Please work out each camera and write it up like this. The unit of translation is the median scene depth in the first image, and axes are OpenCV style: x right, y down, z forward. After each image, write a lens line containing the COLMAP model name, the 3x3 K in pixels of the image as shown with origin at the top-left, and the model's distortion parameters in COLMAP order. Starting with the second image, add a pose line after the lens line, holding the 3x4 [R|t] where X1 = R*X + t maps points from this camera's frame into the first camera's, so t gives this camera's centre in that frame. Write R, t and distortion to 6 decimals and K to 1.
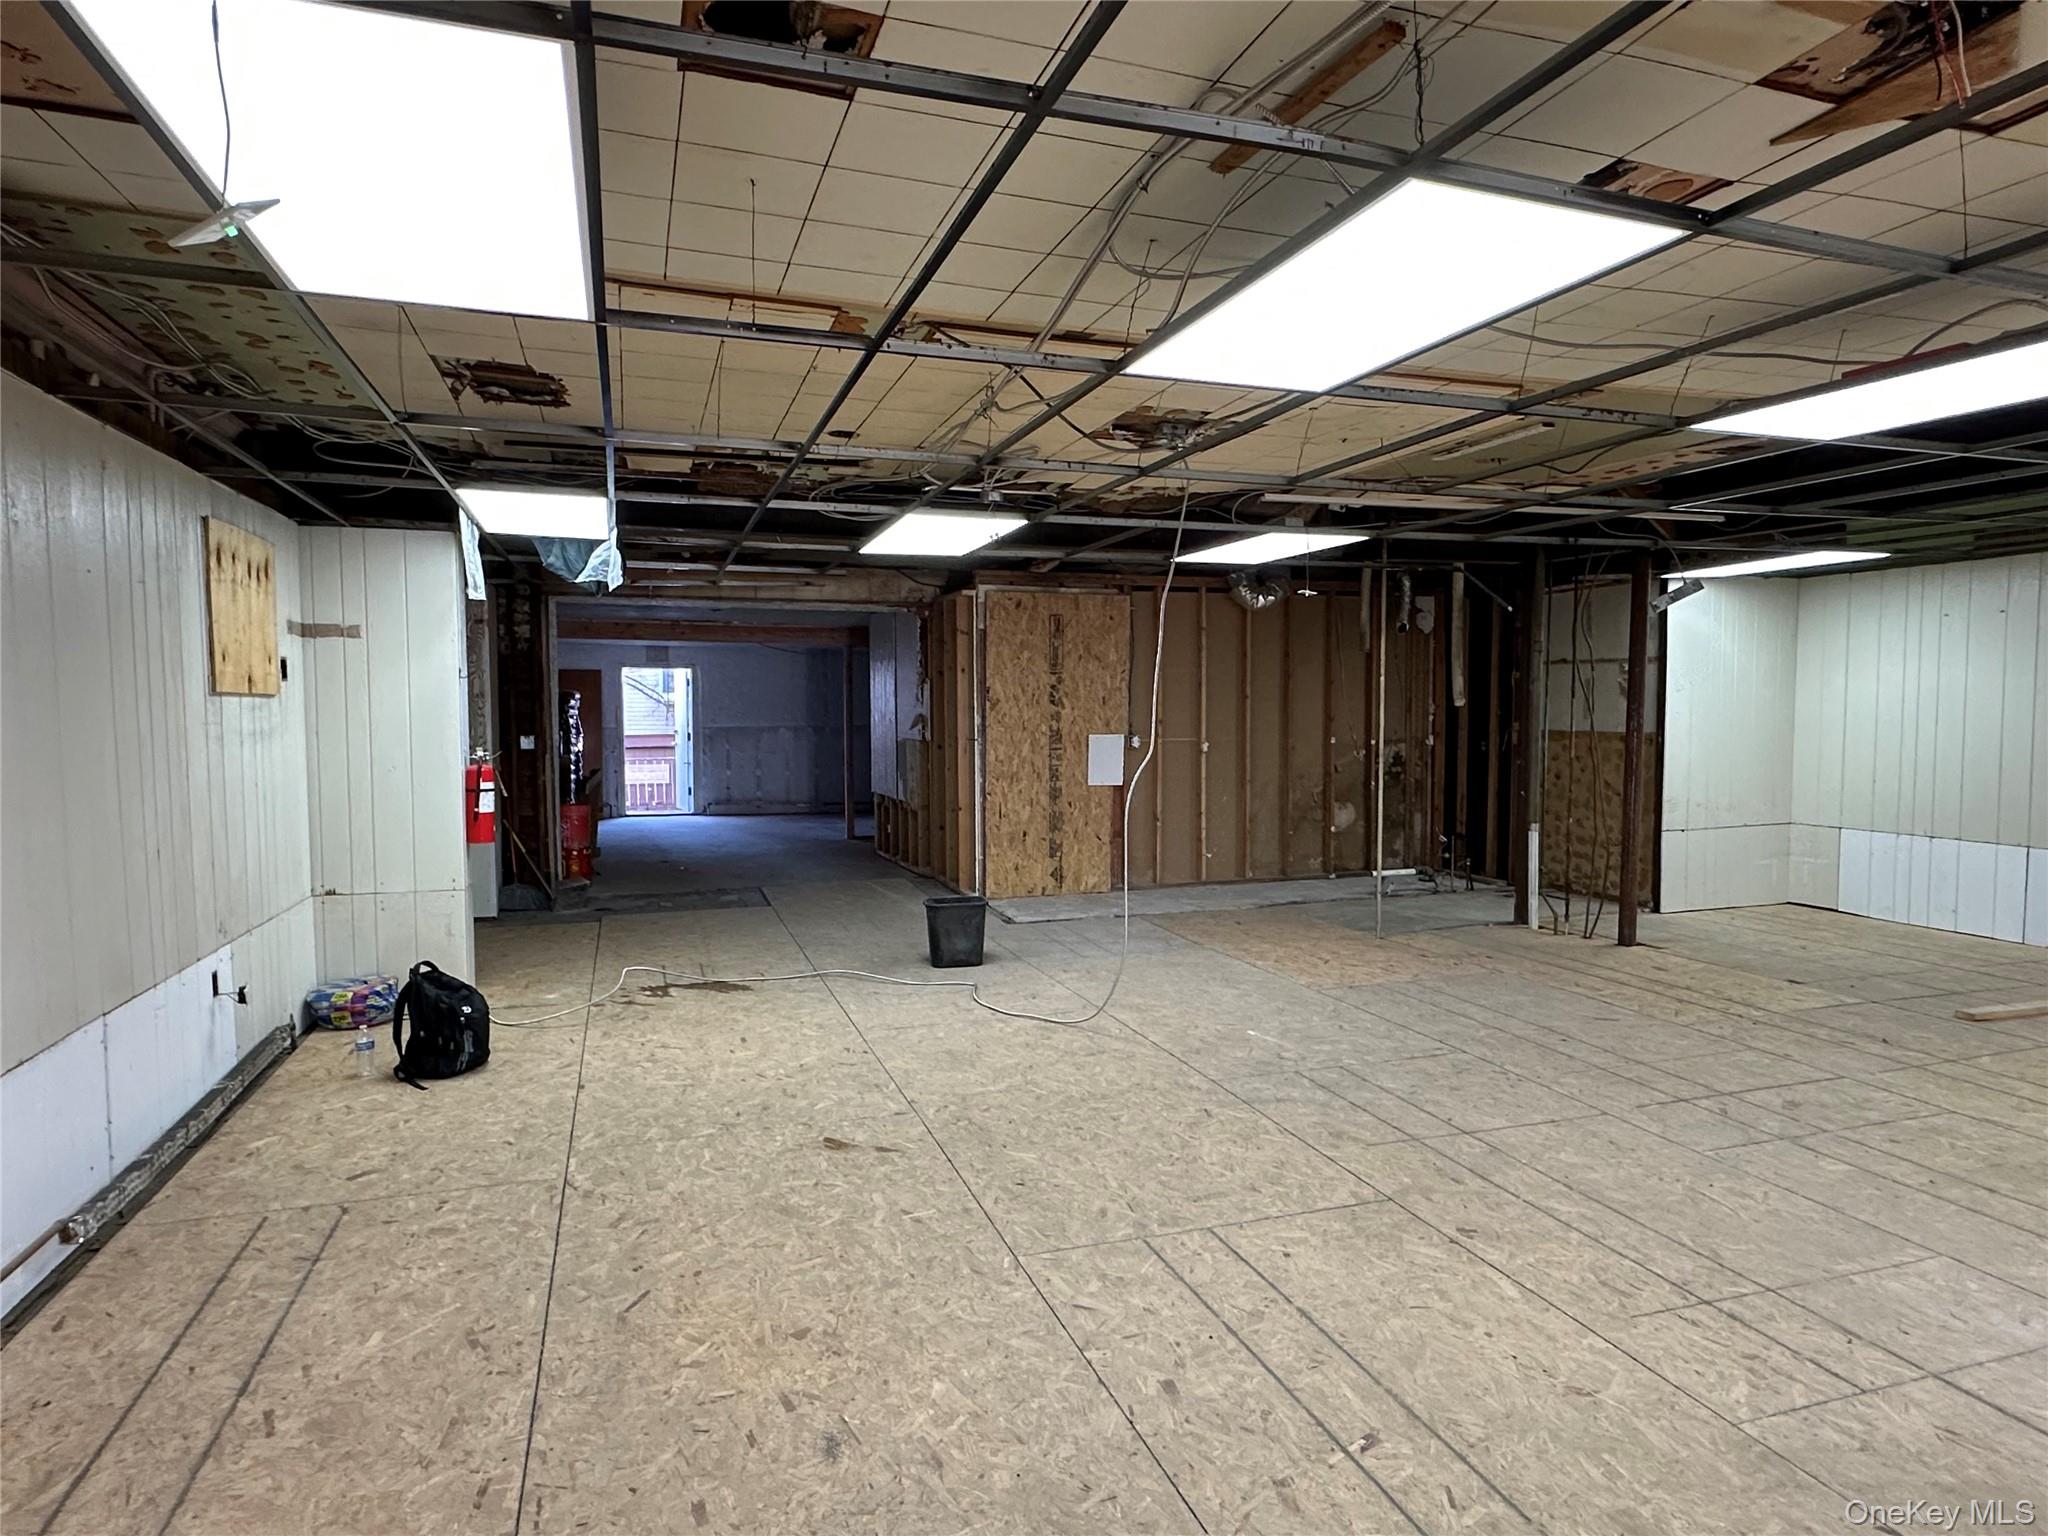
lens RADIAL K [[1217.0, 0, 1030.6], [0, 1217.0, 776.8], [0, 0, 1]] dist [0.000360, -0.002009]
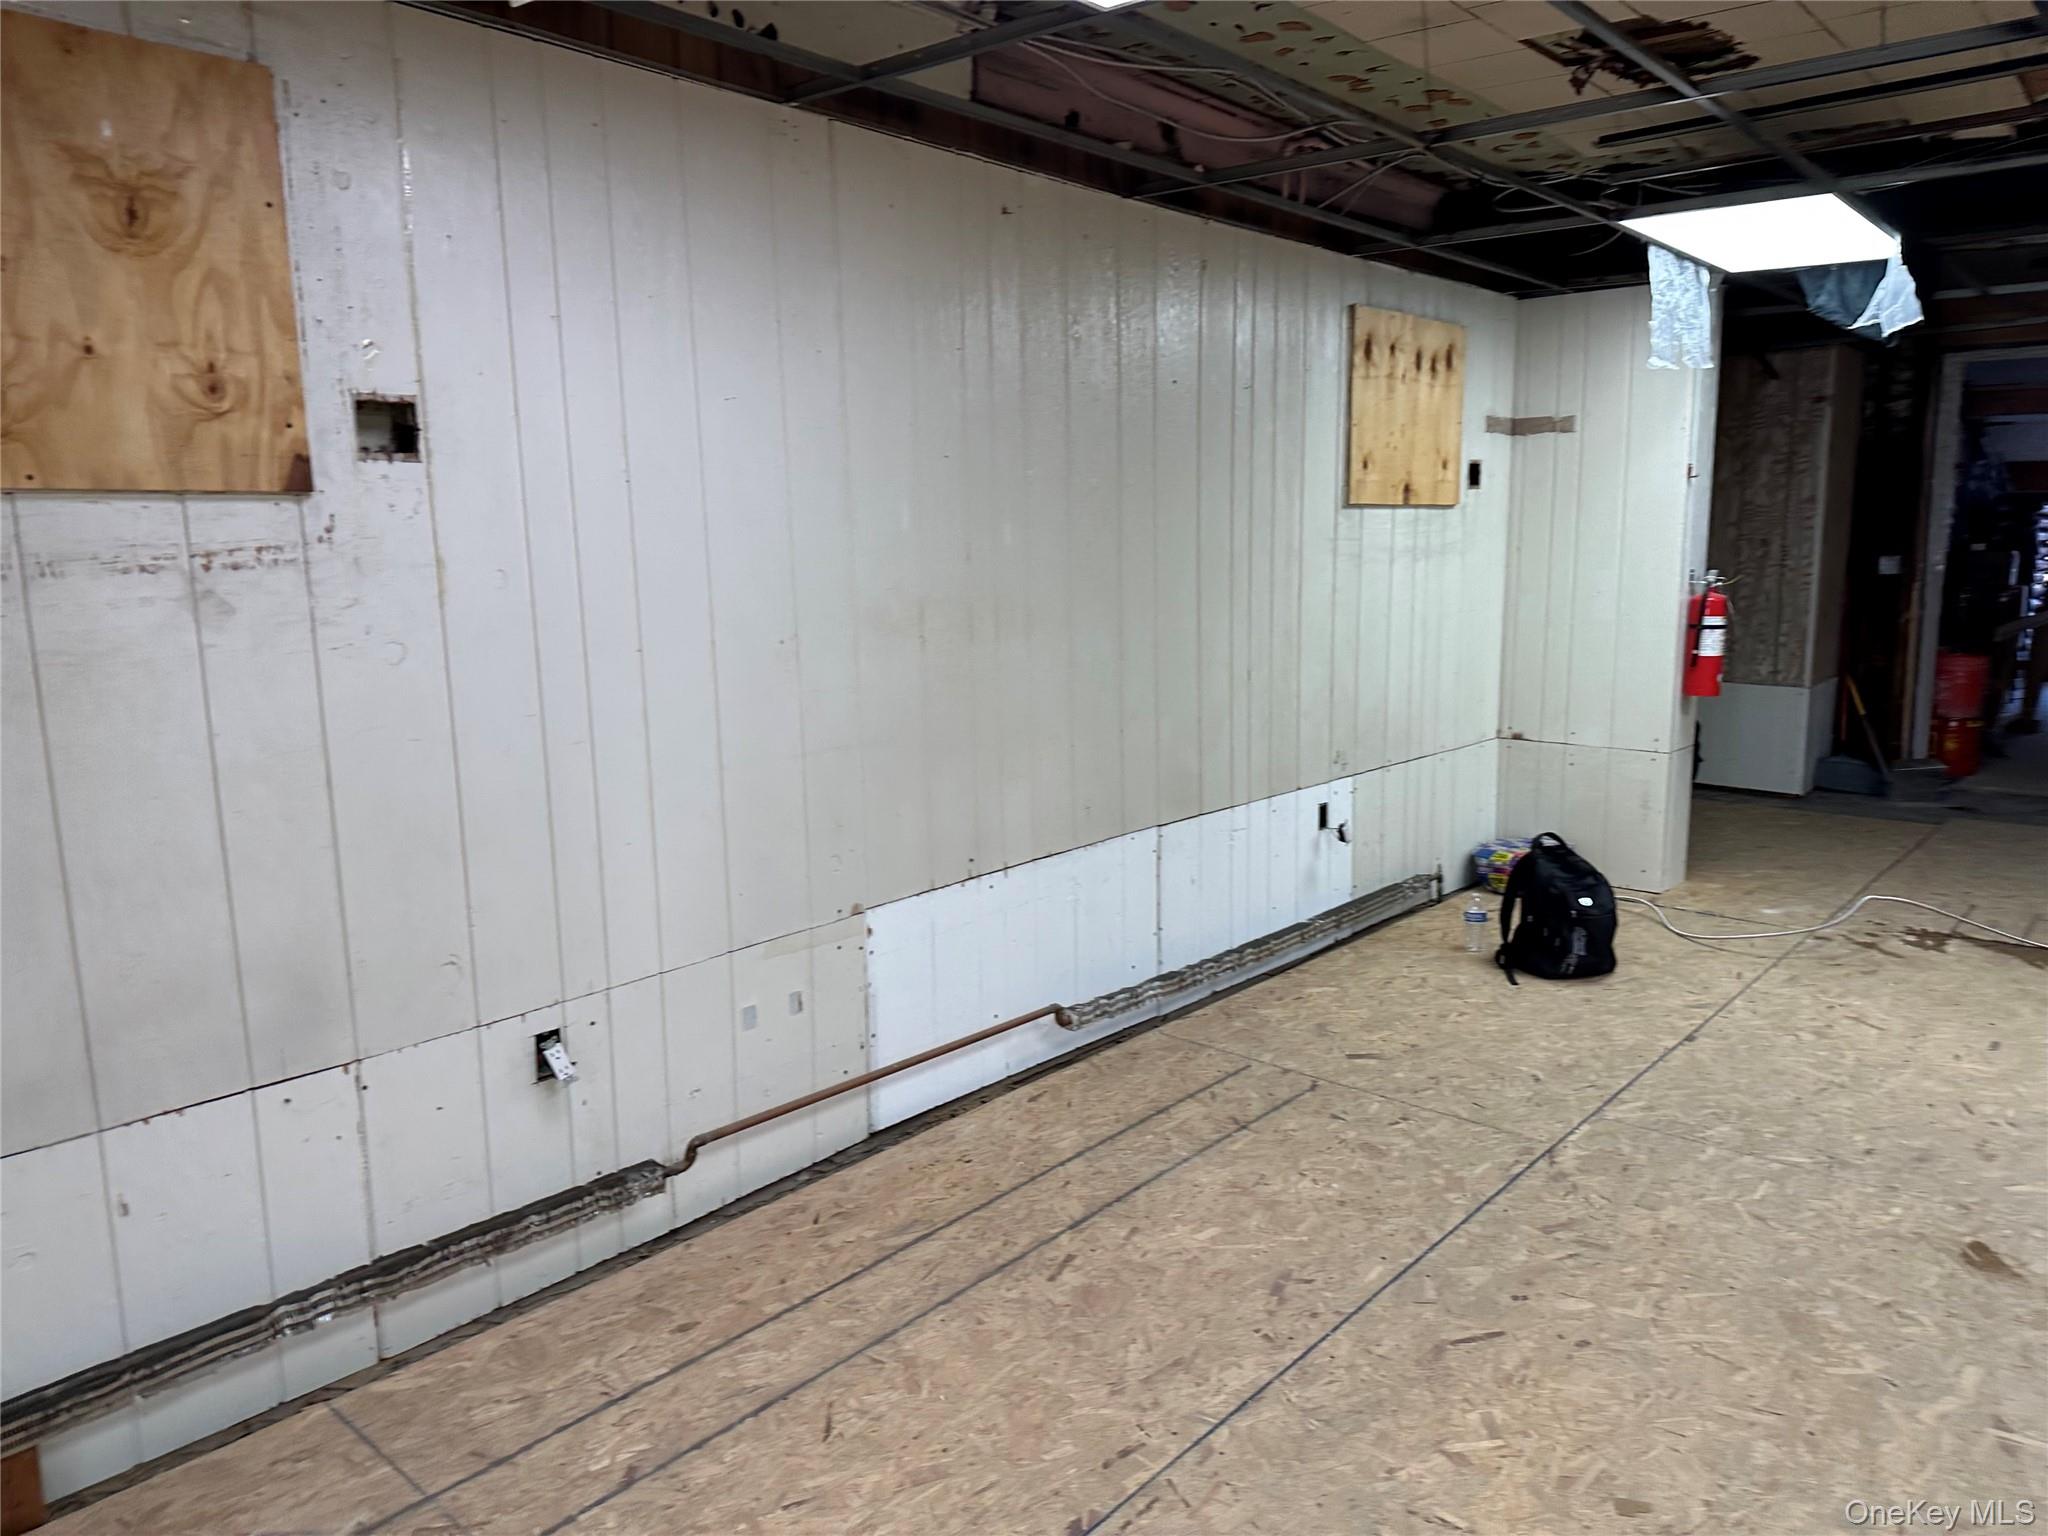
lens RADIAL K [[1418.1, 0, 1011.0], [0, 1418.1, 767.8], [0, 0, 1]] dist [0.067647, -0.081105]
pose [[0.500889, 0.138125, -0.854419, 0.133874], [-0.040950, 0.989860, 0.136015, -0.007169], [0.864542, -0.033140, 0.501466, 0.203350]]
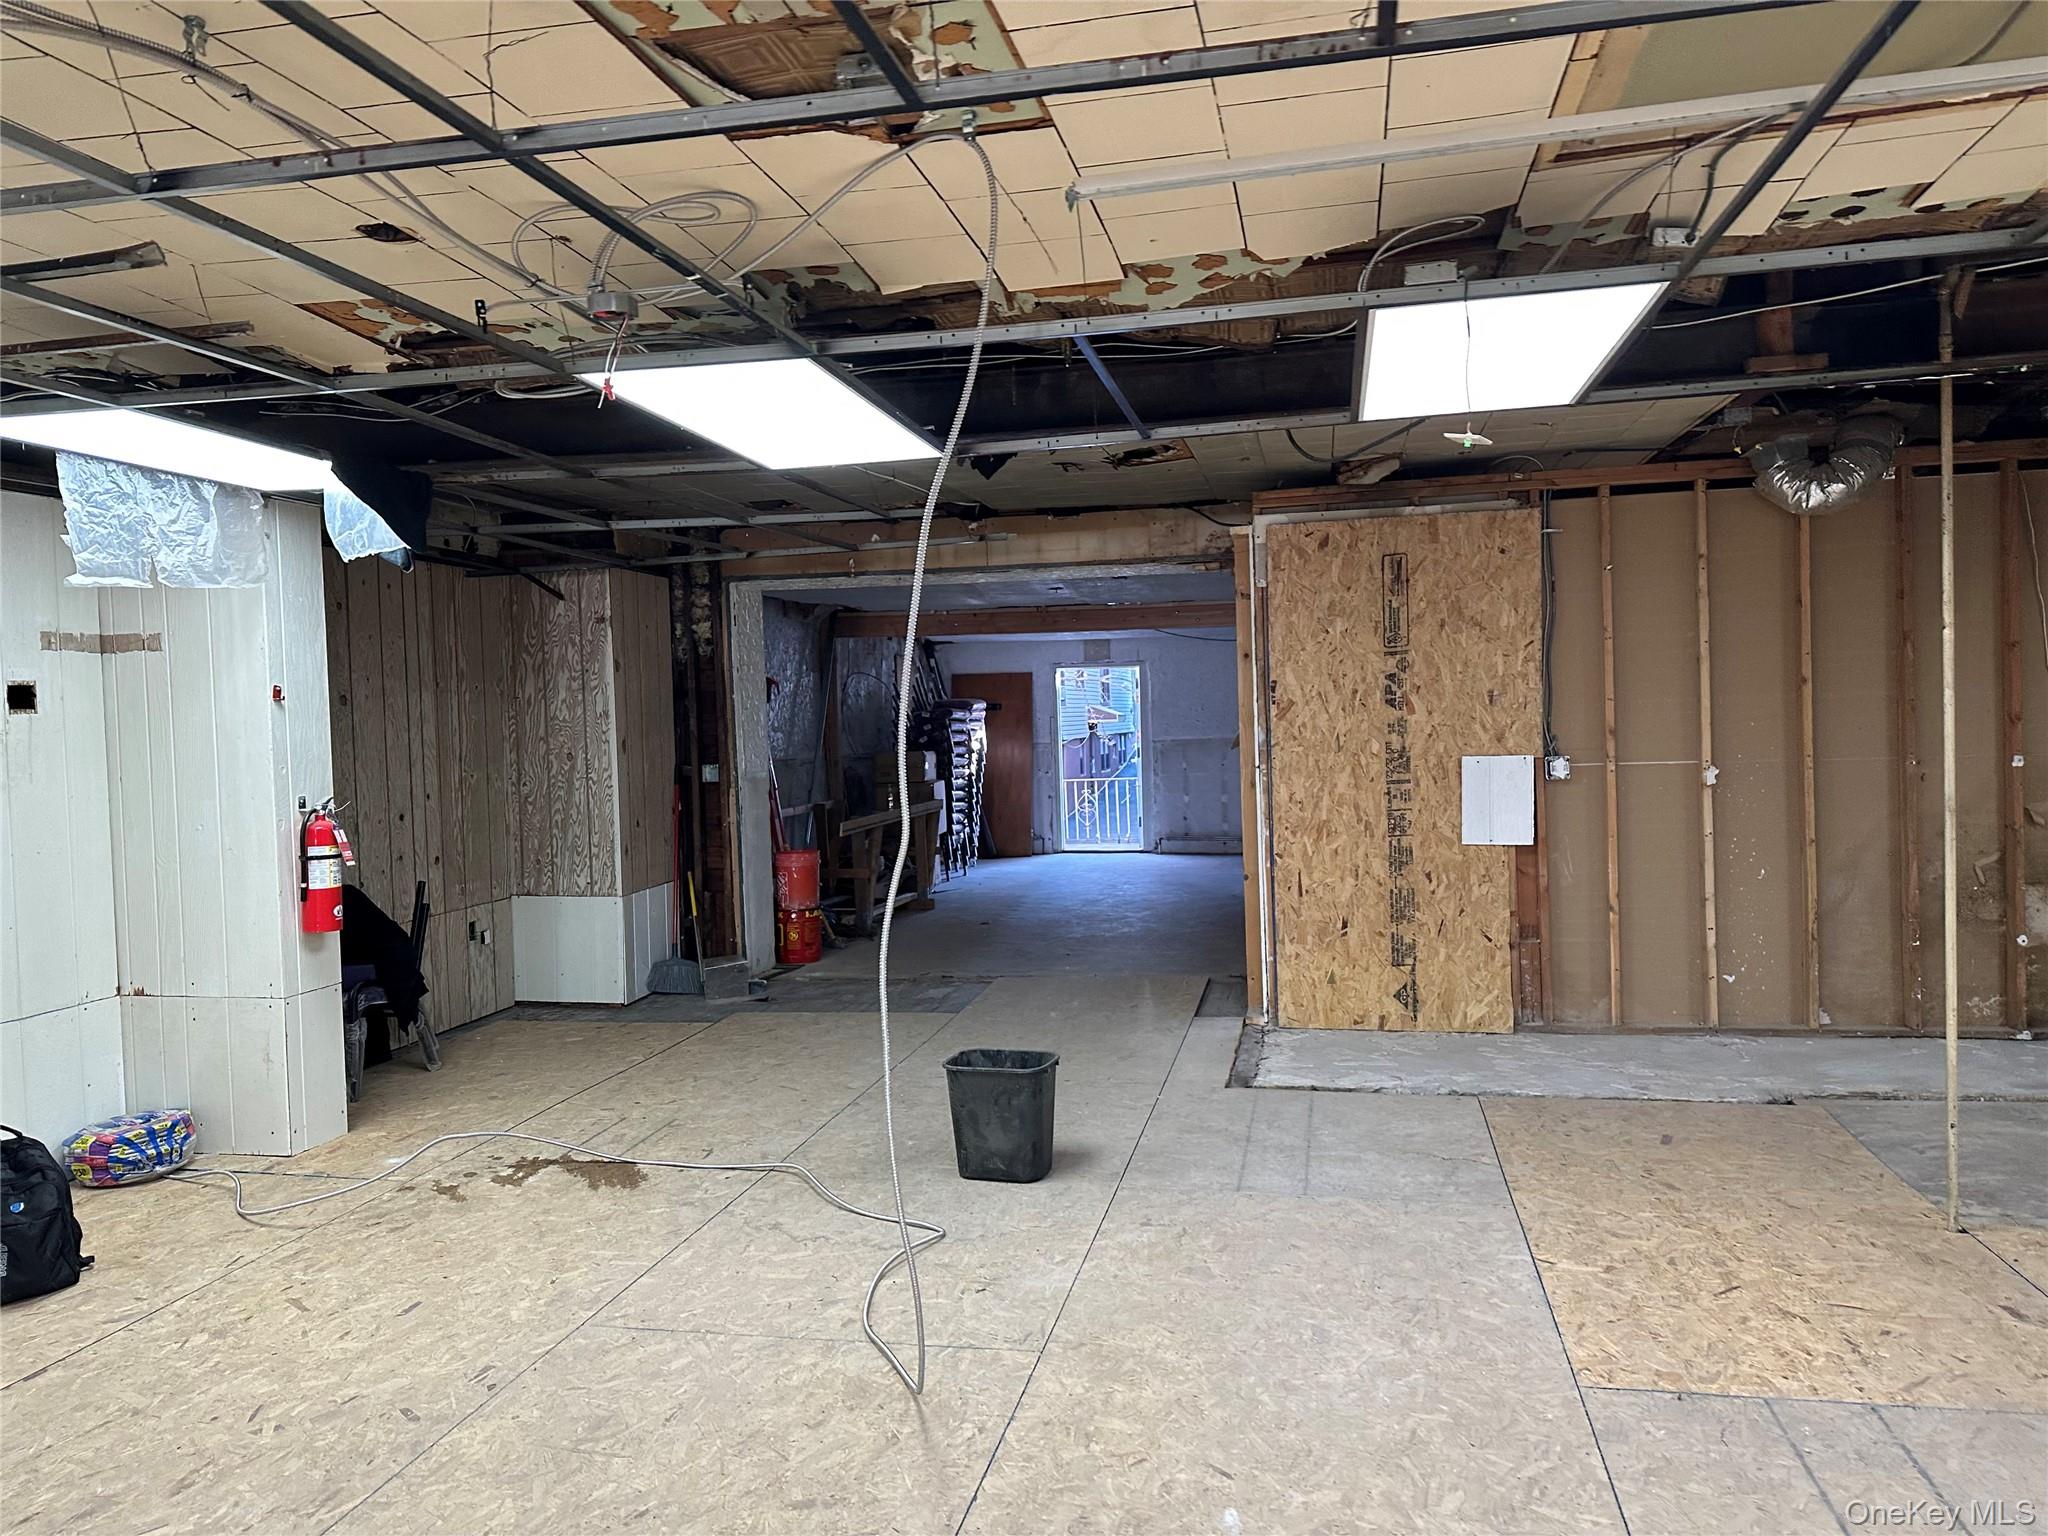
lens RADIAL K [[1418.1, 0, 1033.7], [0, 1418.1, 754.5], [0, 0, 1]] dist [0.067647, -0.081105]
pose [[0.863322, -0.008966, -0.504573, 0.398873], [-0.002433, 0.999757, -0.021928, -0.038133], [0.504647, 0.020159, 0.863090, 0.587108]]
